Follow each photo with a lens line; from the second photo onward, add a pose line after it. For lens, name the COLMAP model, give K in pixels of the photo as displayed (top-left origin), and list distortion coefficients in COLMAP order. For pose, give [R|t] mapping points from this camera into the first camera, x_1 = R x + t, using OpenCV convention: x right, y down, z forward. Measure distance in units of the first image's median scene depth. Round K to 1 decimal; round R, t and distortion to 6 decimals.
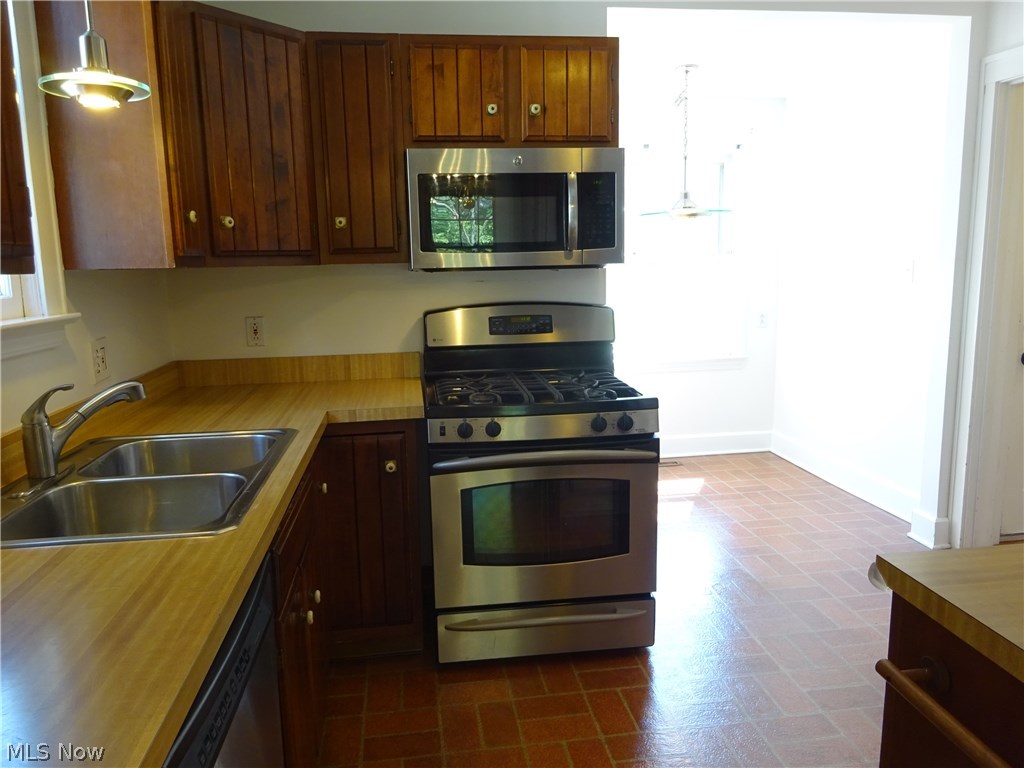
lens RADIAL K [[761.6, 0, 506.8], [0, 761.6, 388.3], [0, 0, 1]] dist [-0.003594, -0.003251]
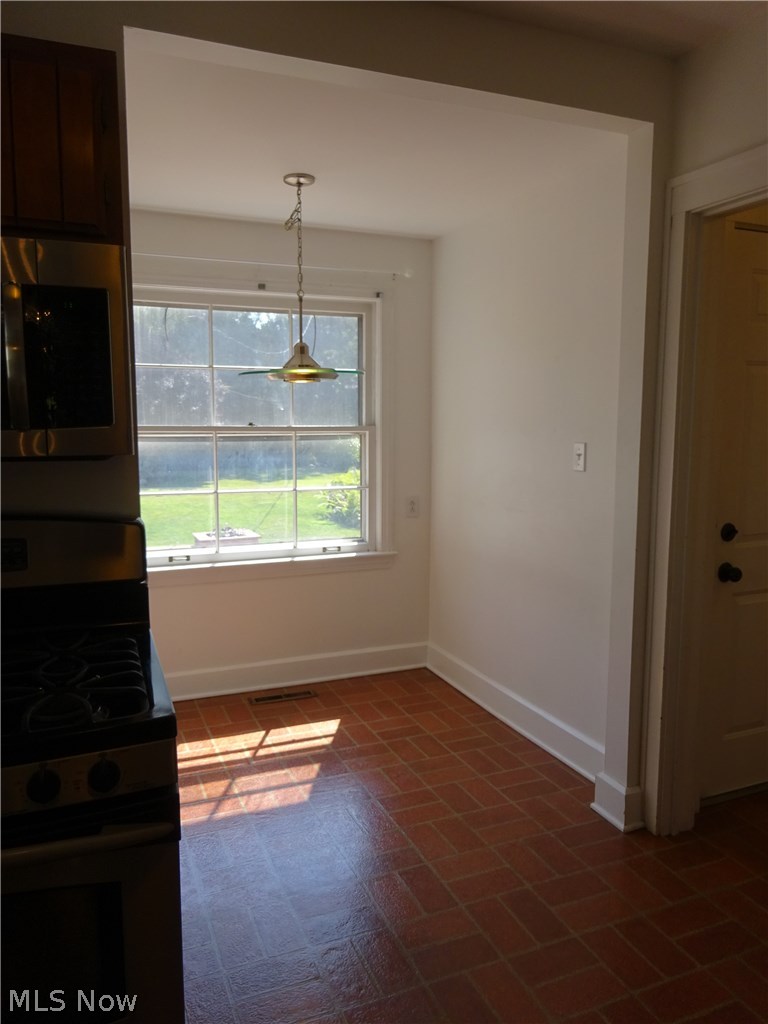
lens RADIAL K [[761.6, 0, 384.0], [0, 761.6, 512.0], [0, 0, 1]] dist [-0.003594, -0.003251]
pose [[0.967745, -0.007772, 0.251810, 0.138884], [0.019675, 0.998803, -0.044787, -0.068058], [-0.251161, 0.048297, 0.966740, 0.303640]]
